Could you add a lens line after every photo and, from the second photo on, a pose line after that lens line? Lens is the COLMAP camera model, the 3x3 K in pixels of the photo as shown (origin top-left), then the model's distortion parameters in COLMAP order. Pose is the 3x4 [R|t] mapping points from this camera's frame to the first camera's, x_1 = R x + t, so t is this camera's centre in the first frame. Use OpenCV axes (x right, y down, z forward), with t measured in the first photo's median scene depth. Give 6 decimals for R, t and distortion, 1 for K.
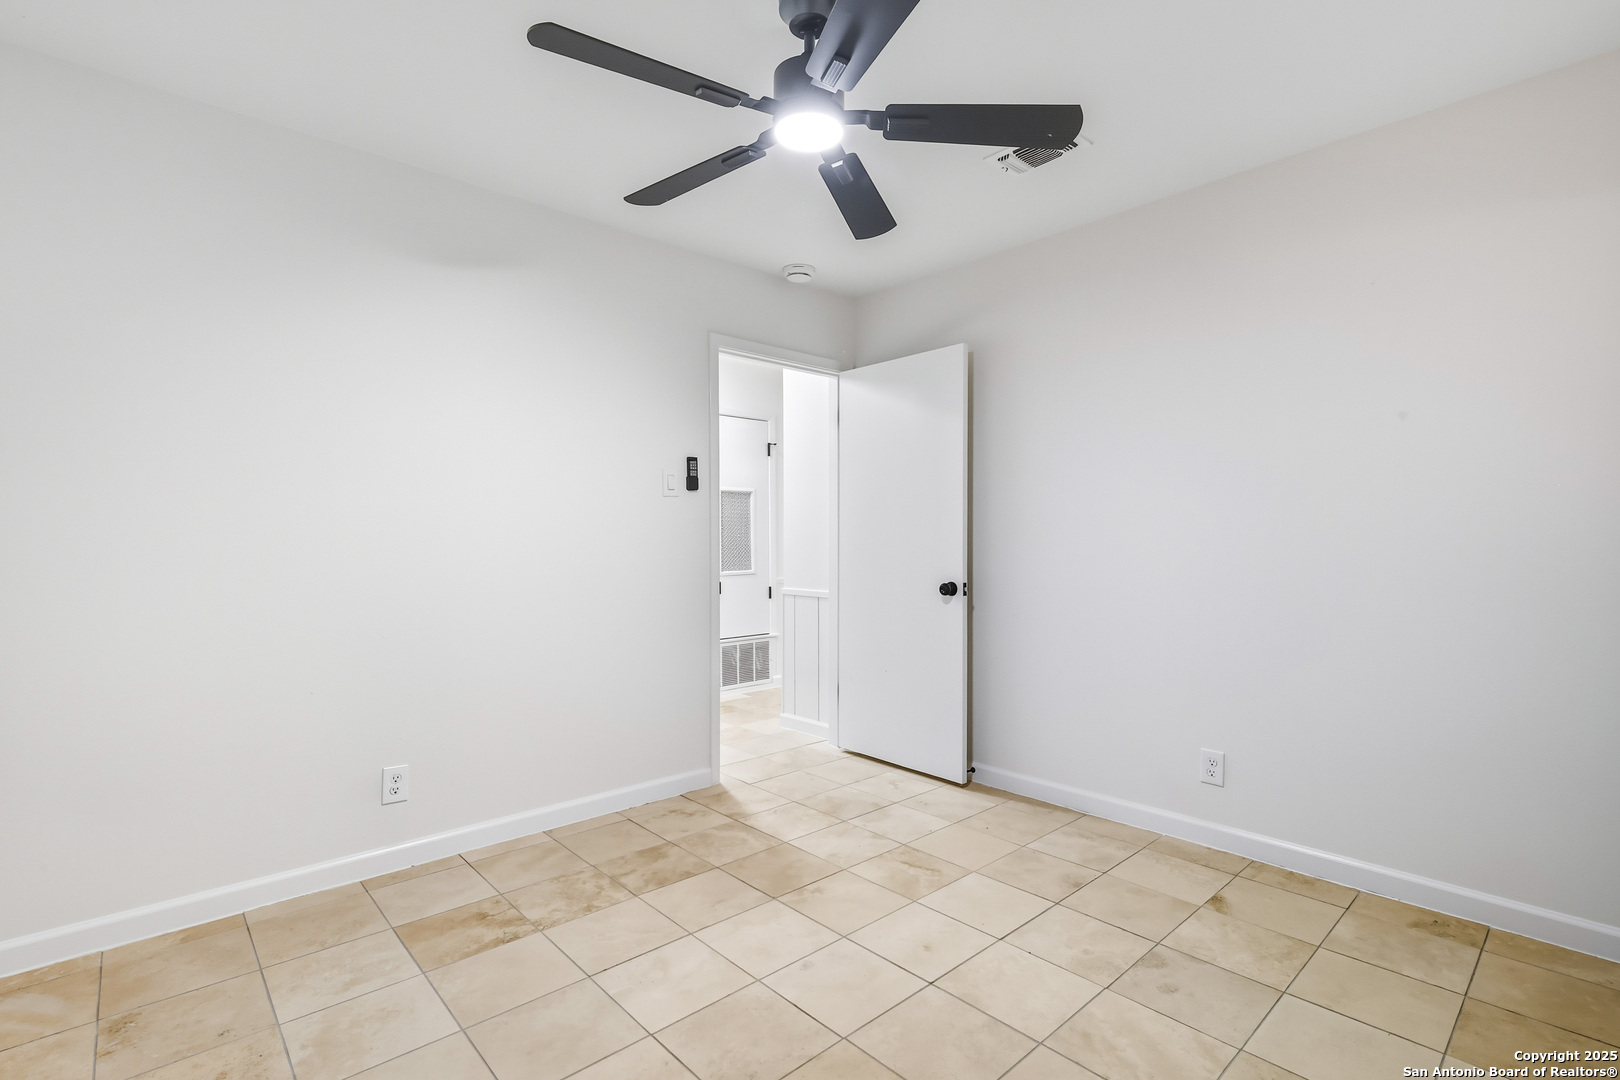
lens RADIAL K [[748.9, 0, 810.0], [0, 748.9, 540.0], [0, 0, 1]] dist [0.003564, -0.000111]
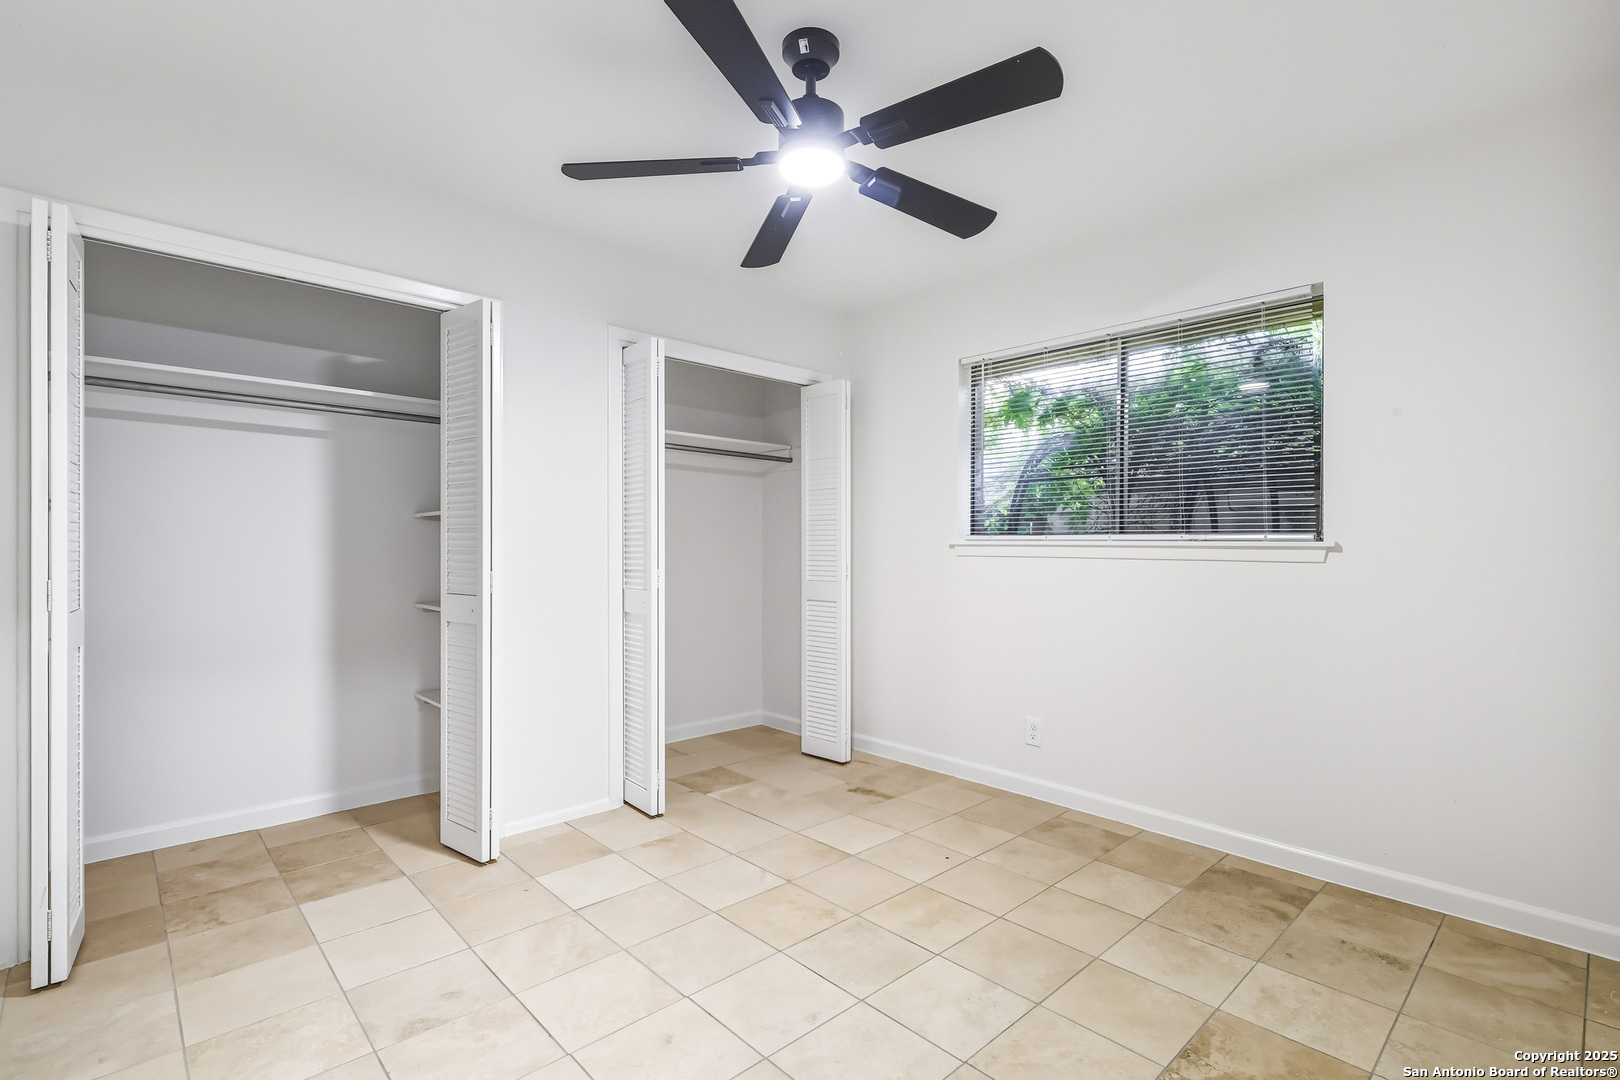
lens RADIAL K [[748.9, 0, 810.0], [0, 748.9, 540.0], [0, 0, 1]] dist [0.003564, -0.000111]
pose [[-0.999922, -0.003065, -0.012147, 0.012034], [-0.002930, 0.999934, -0.011115, -0.001395], [0.012180, -0.011079, -0.999864, 2.026369]]
